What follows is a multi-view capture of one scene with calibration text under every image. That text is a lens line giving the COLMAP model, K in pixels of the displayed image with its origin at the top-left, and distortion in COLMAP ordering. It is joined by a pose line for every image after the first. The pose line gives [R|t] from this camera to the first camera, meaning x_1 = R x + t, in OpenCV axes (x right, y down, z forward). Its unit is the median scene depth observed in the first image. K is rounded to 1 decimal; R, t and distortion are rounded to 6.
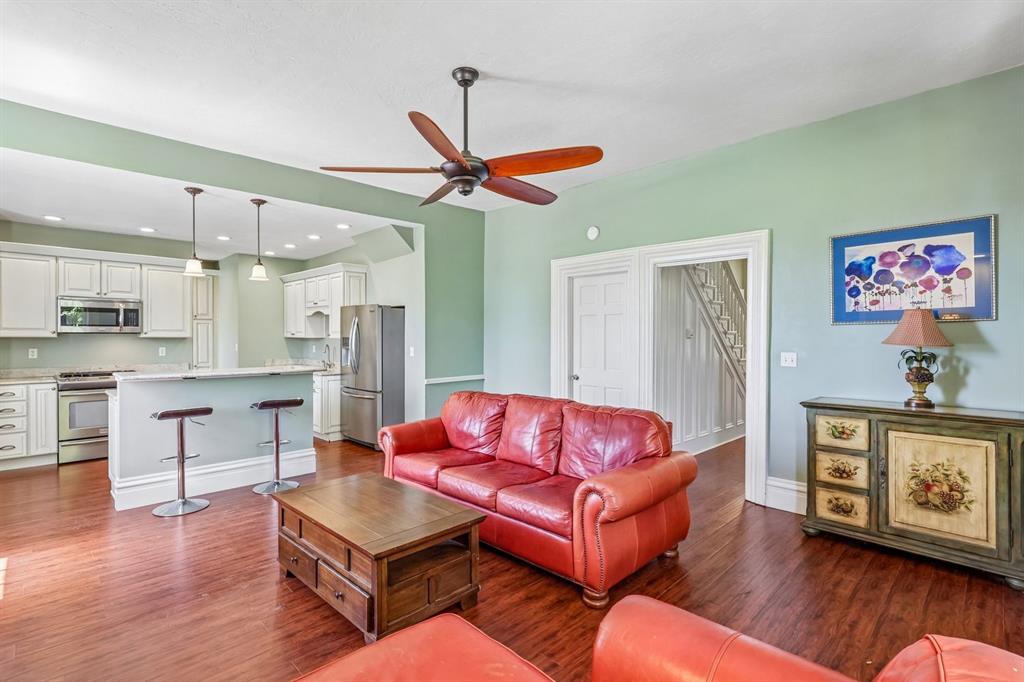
lens RADIAL K [[481.5, 0, 507.1], [0, 481.5, 343.0], [0, 0, 1]] dist [-0.001611, 0.000184]
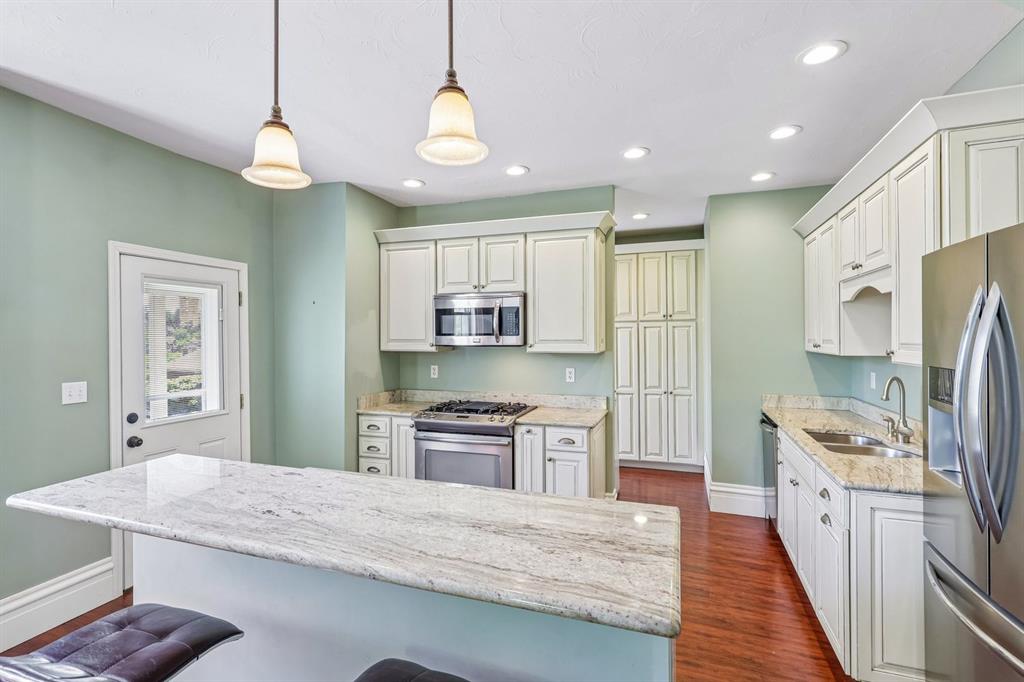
lens RADIAL K [[488.2, 0, 507.0], [0, 488.2, 339.2], [0, 0, 1]] dist [-0.000636, -0.000108]
pose [[0.435986, -0.001785, -0.899951, -0.212440], [-0.009478, 0.999933, -0.006575, -0.024627], [0.899903, 0.011396, 0.435941, 0.715239]]
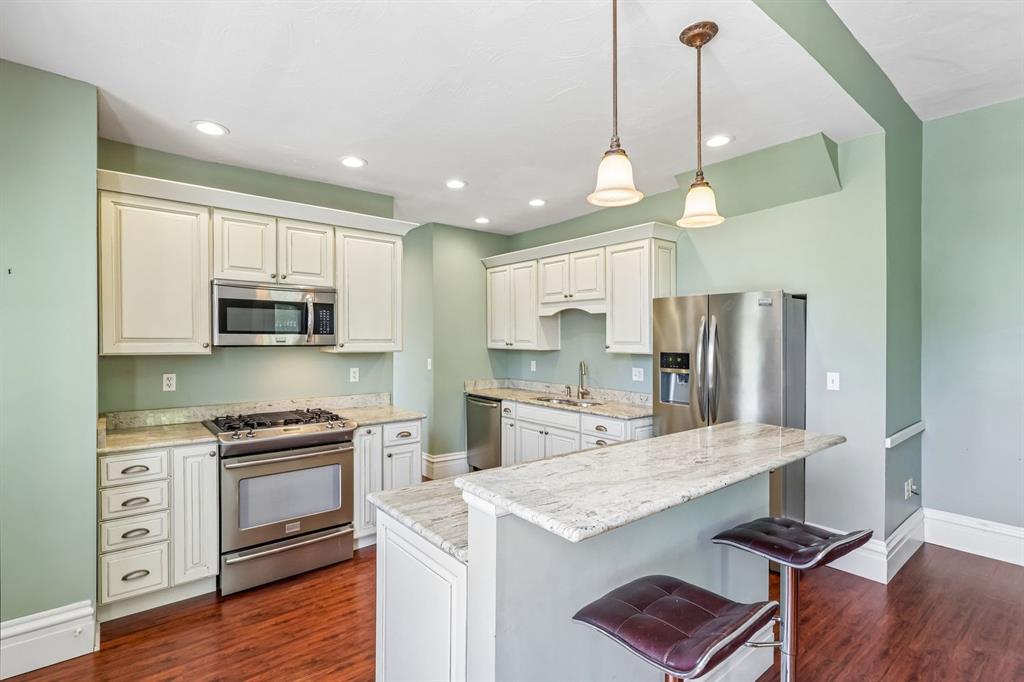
lens RADIAL K [[480.9, 0, 510.4], [0, 480.9, 351.3], [0, 0, 1]] dist [-0.004357, -0.000511]
pose [[0.994950, 0.001941, -0.100357, -0.499163], [-0.001106, 0.999964, 0.008372, -0.018837], [0.100370, -0.008219, 0.994916, 0.450826]]
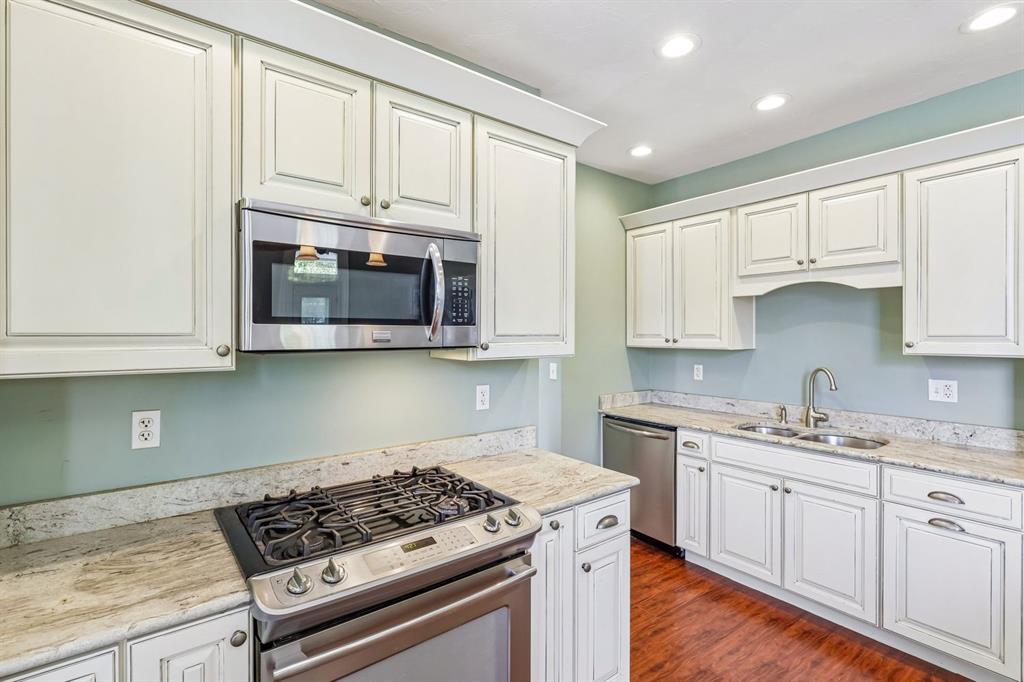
lens RADIAL K [[479.8, 0, 509.3], [0, 479.8, 337.7], [0, 0, 1]] dist [0.000120, 0.000585]
pose [[0.991342, -0.006055, -0.131168, -0.708840], [0.004899, 0.999946, -0.009135, -0.023767], [0.131216, 0.008413, 0.991318, 0.719030]]
